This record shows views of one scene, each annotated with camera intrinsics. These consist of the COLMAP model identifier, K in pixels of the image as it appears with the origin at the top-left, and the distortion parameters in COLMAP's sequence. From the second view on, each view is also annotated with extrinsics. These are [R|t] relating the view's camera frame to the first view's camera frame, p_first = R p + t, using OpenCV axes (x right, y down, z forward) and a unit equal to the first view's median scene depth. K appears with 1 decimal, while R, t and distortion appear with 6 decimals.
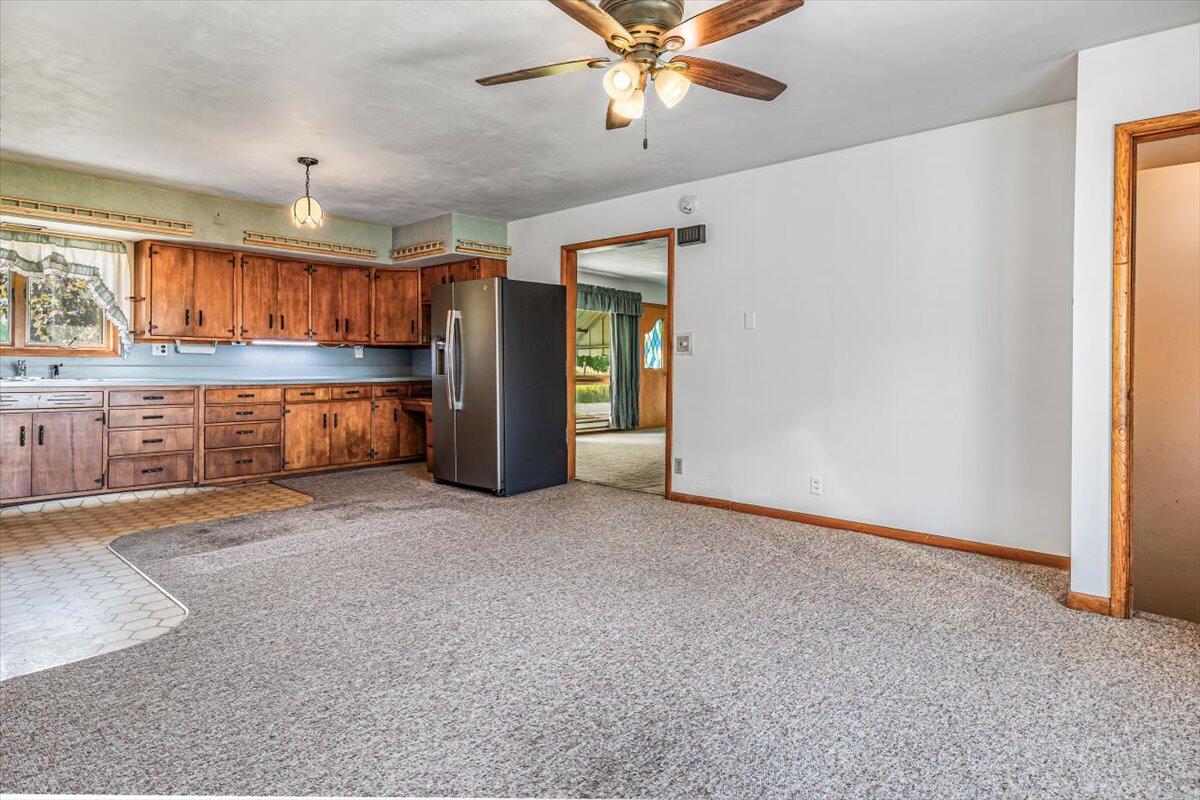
lens RADIAL K [[638.8, 0, 599.4], [0, 638.8, 365.1], [0, 0, 1]] dist [0.015132, 0.000386]
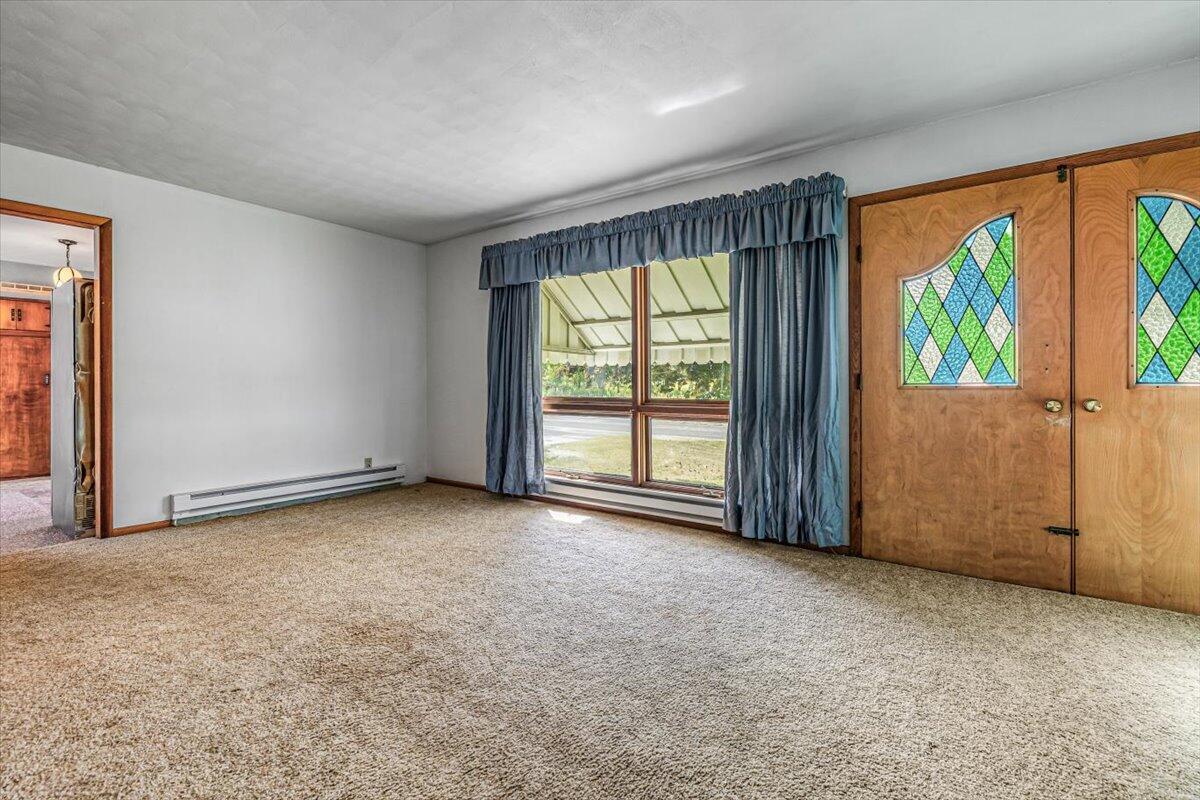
lens RADIAL K [[533.5, 0, 596.7], [0, 533.5, 383.9], [0, 0, 1]] dist [0.002399, 0.000049]
pose [[0.092774, -0.009516, -0.995642, 0.360296], [0.003588, 0.999951, -0.009222, 0.007333], [0.995681, -0.002717, 0.092803, 0.876281]]
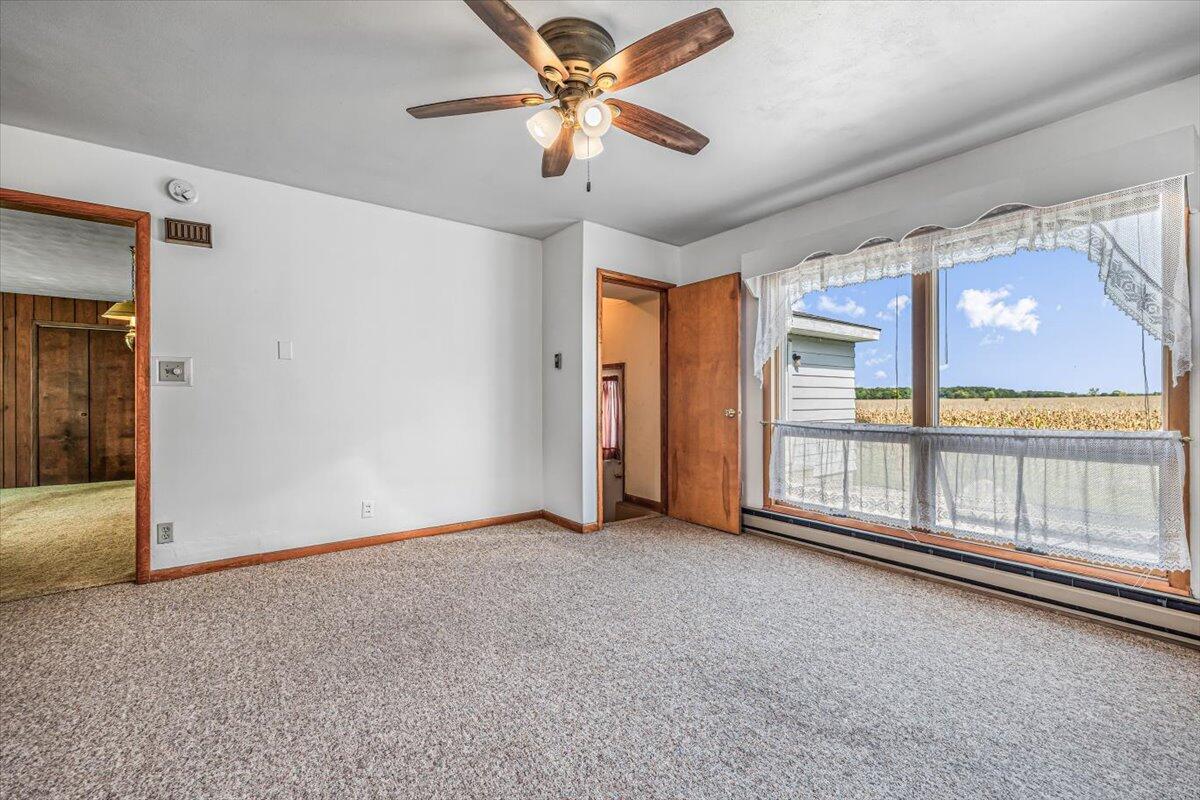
lens RADIAL K [[493.5, 0, 600.7], [0, 493.5, 399.8], [0, 0, 1]] dist [0.001135, 0.000078]
pose [[0.218305, -0.010796, 0.975821, -0.148384], [0.006203, 0.999934, 0.009675, -0.000718], [-0.975861, 0.003941, 0.218357, 0.166917]]
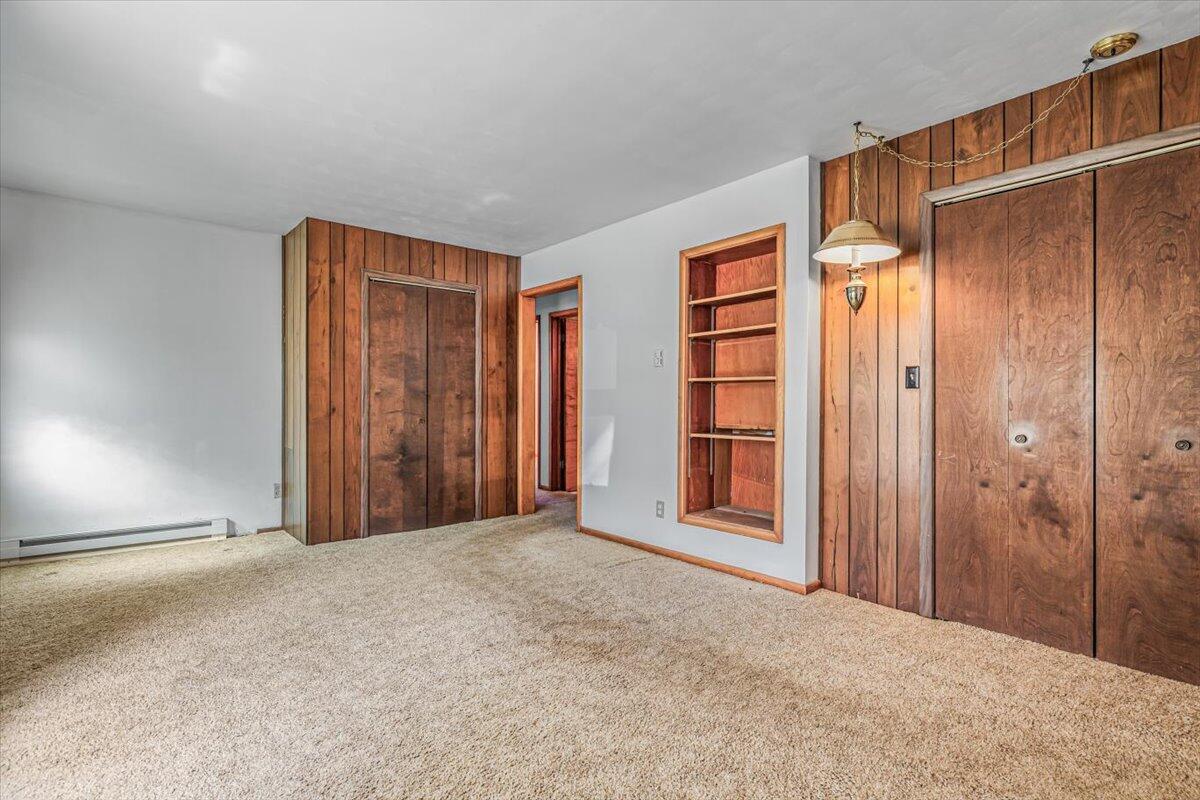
lens RADIAL K [[577.2, 0, 597.1], [0, 577.2, 399.8], [0, 0, 1]] dist [-0.010421, 0.000912]
pose [[0.143218, -0.013942, 0.989593, -0.115949], [-0.000700, 0.999899, 0.014189, -0.003933], [-0.989691, -0.002725, 0.143194, 0.765076]]
